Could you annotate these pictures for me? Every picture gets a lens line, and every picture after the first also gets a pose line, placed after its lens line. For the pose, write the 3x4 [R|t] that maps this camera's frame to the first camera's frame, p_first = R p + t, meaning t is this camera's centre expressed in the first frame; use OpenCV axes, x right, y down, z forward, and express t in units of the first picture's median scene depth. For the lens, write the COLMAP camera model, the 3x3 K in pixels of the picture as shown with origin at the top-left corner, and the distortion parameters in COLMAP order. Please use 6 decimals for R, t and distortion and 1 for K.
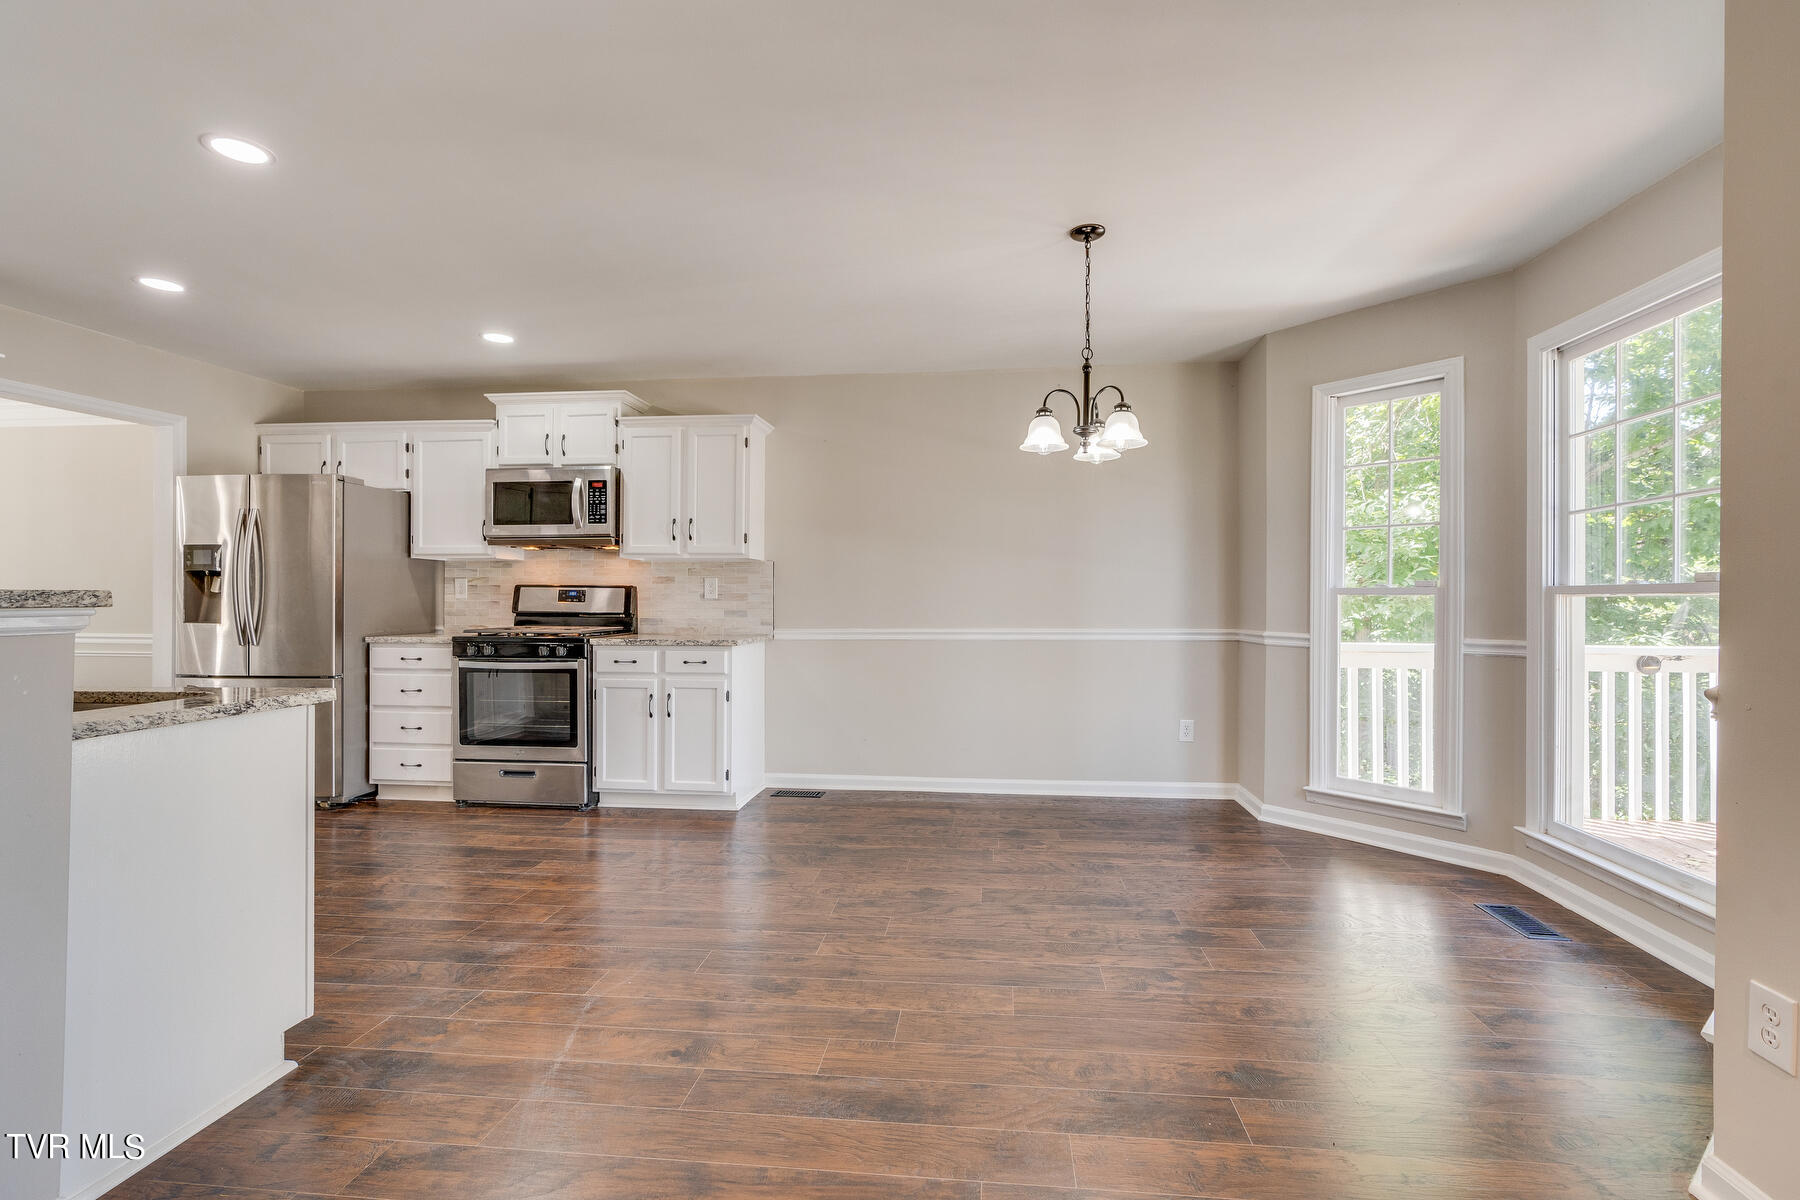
lens RADIAL K [[816.6, 0, 905.7], [0, 816.6, 594.8], [0, 0, 1]] dist [-0.008532, 0.001739]
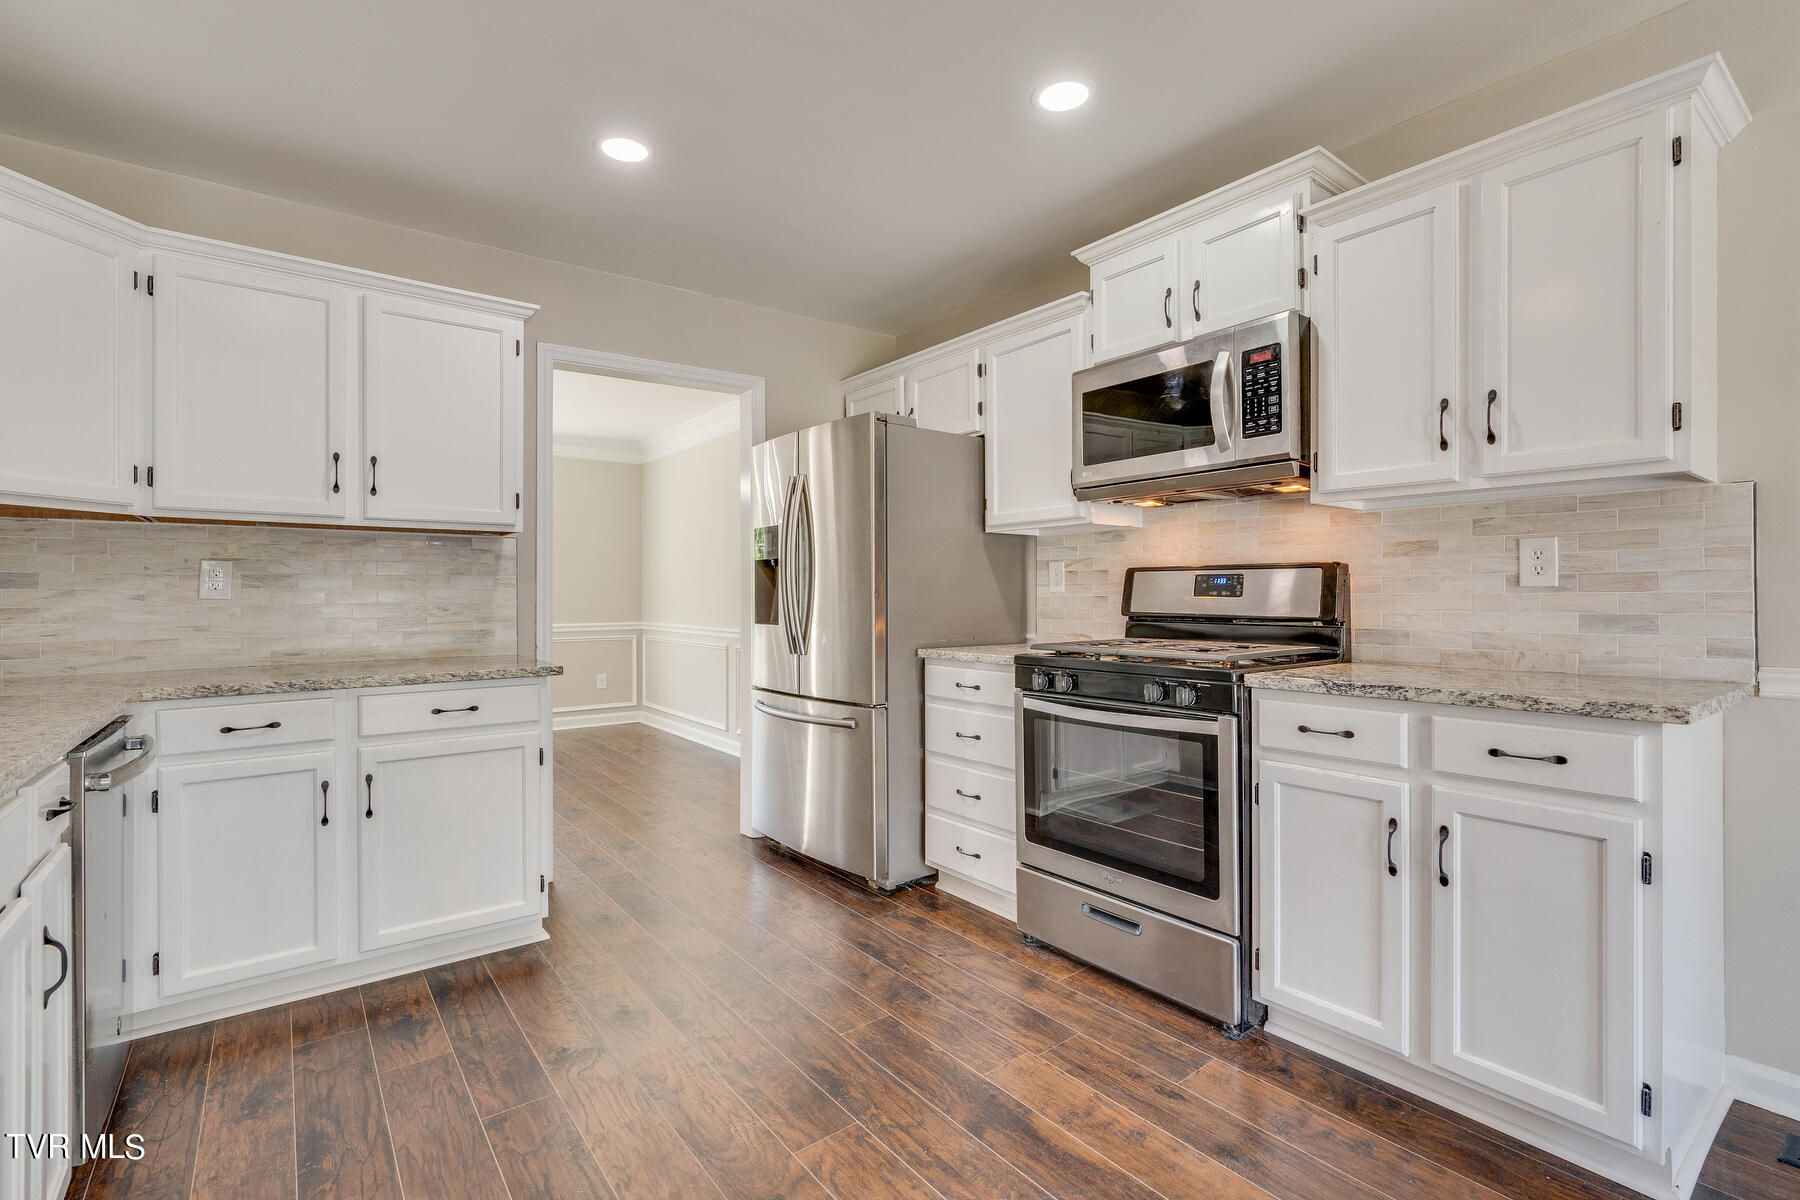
lens RADIAL K [[816.6, 0, 902.4], [0, 816.6, 594.6], [0, 0, 1]] dist [-0.008532, 0.001739]
pose [[0.692782, -0.006960, -0.721113, -0.175233], [0.007061, 0.999971, -0.002868, 0.008145], [0.721112, -0.003105, 0.692811, 0.504395]]
